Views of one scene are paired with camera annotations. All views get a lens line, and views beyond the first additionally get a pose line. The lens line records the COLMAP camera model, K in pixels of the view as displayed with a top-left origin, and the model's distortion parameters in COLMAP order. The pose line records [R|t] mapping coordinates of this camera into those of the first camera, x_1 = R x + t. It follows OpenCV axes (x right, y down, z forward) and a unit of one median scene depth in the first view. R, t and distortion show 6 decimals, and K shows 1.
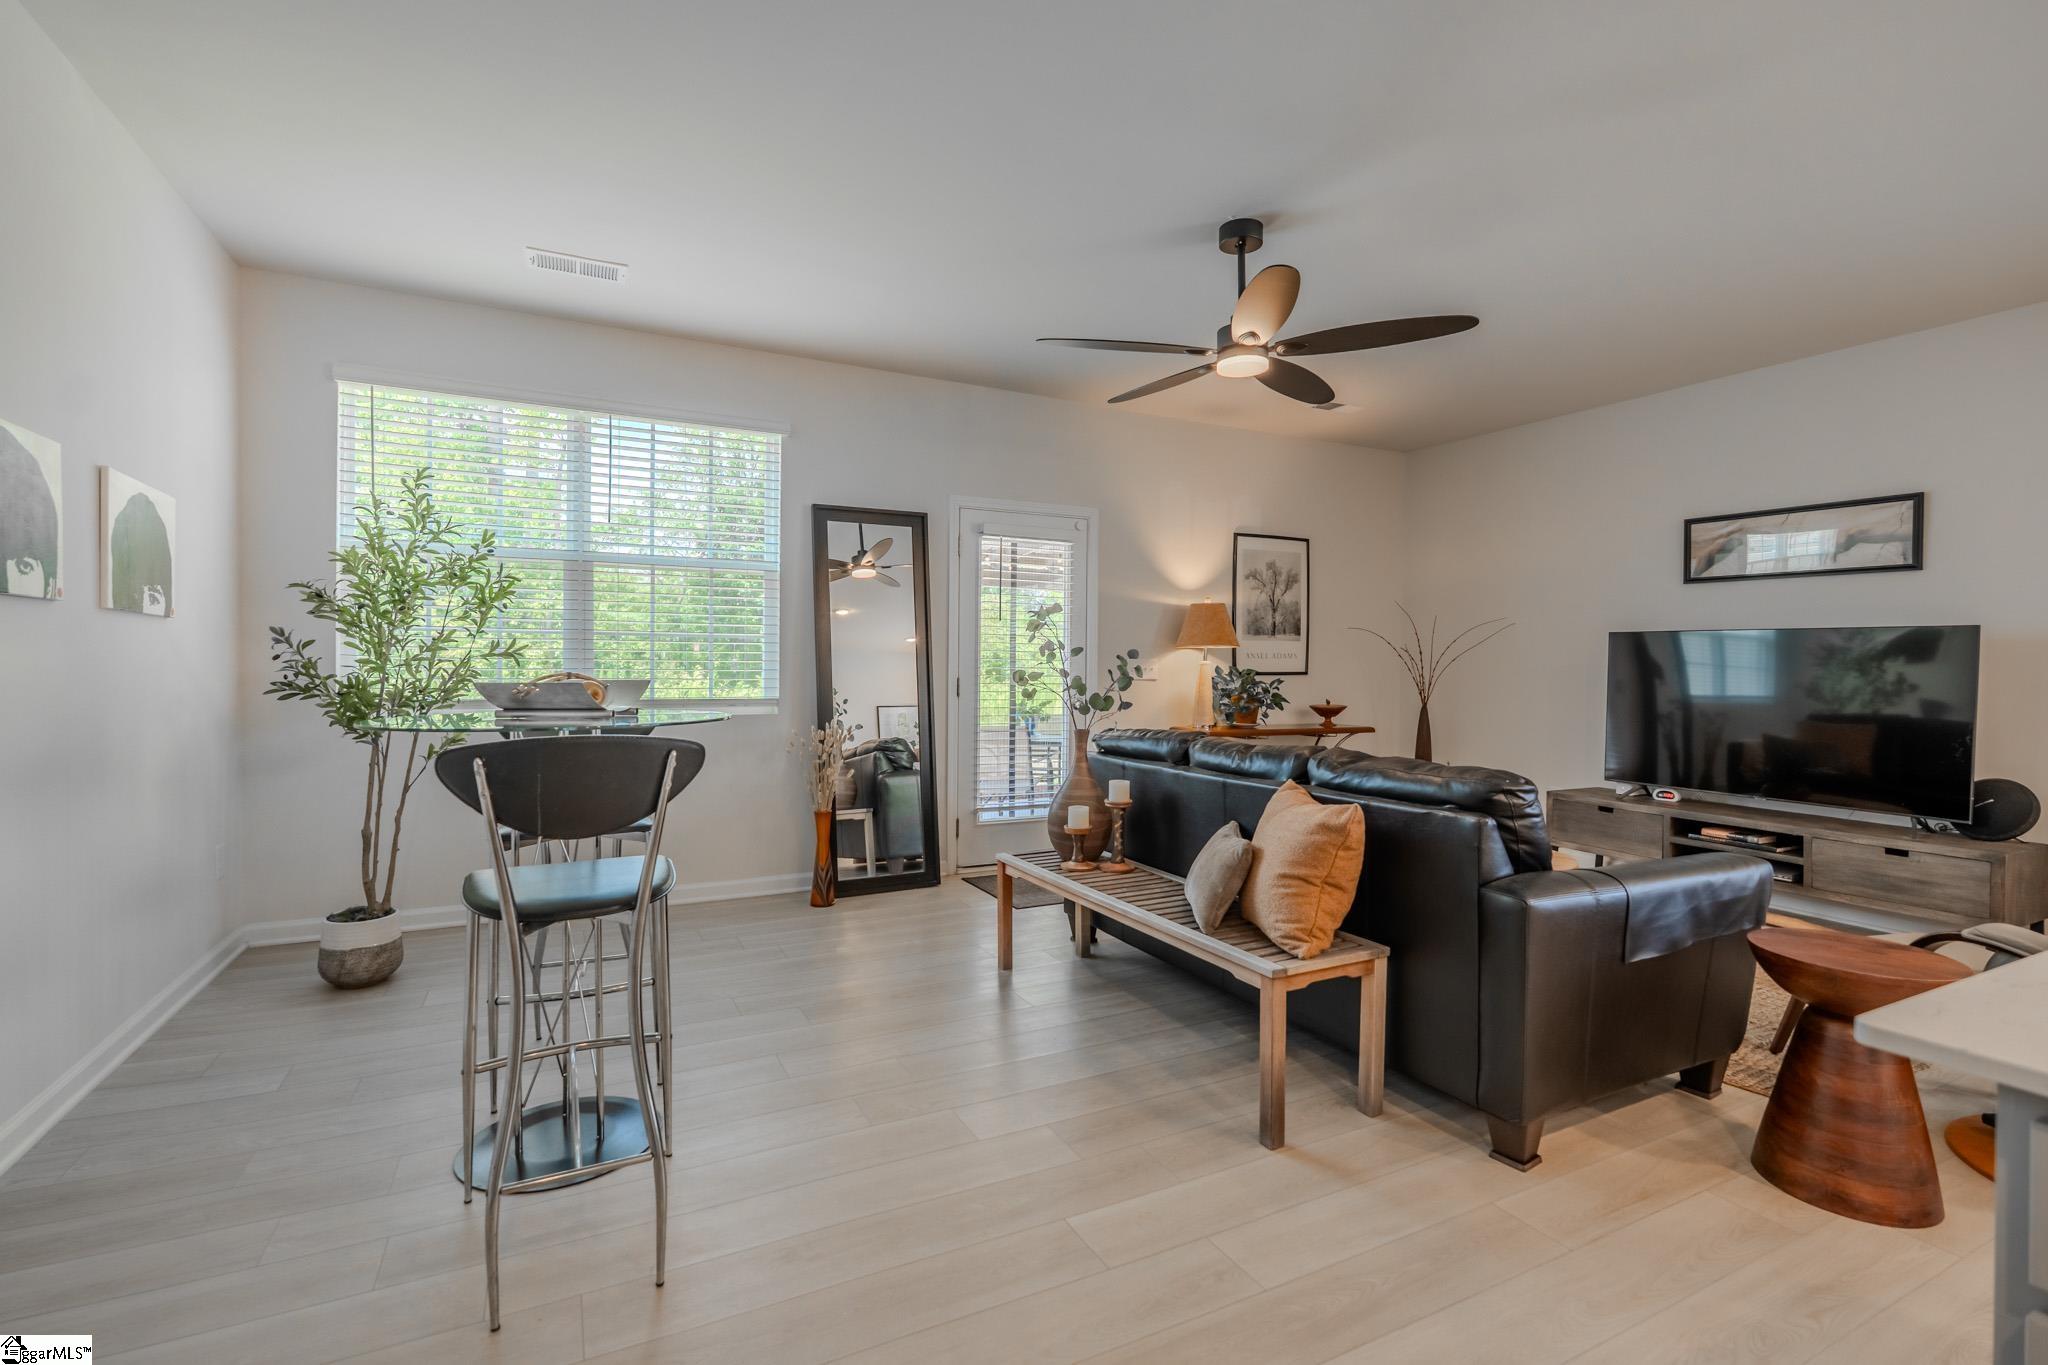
lens RADIAL K [[862.0, 0, 984.2], [0, 862.0, 681.6], [0, 0, 1]] dist [0.001292, 0.000028]
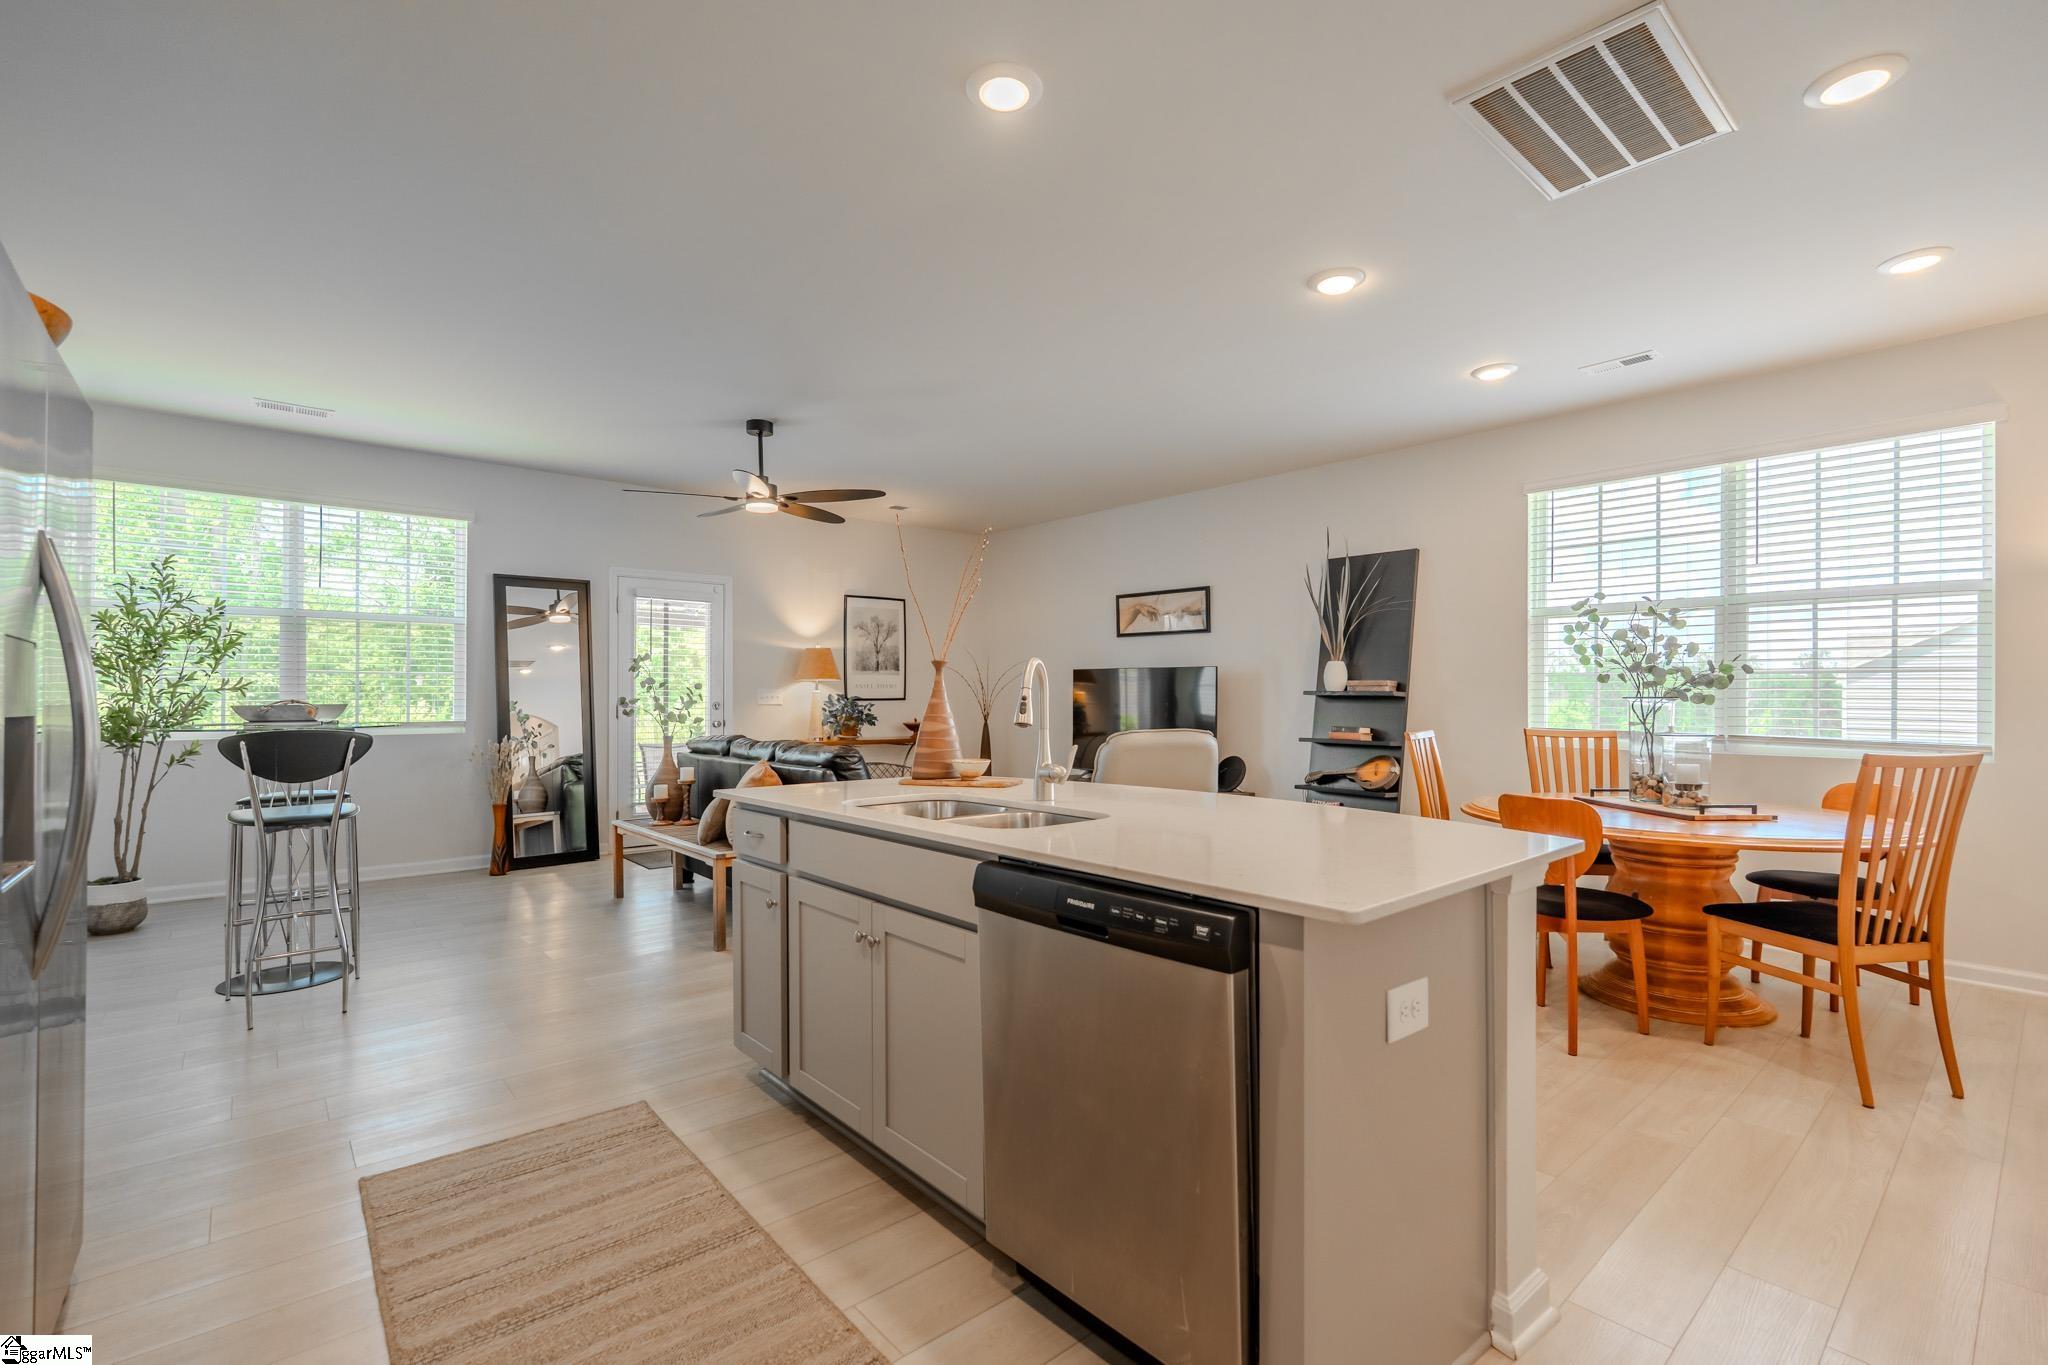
lens RADIAL K [[882.7, 0, 956.2], [0, 882.7, 692.9], [0, 0, 1]] dist [-0.002029, -0.000398]
pose [[0.977741, -0.007298, 0.209686, 0.247449], [0.011922, 0.999713, -0.020793, 0.016123], [-0.209474, 0.022830, 0.977548, -0.552246]]
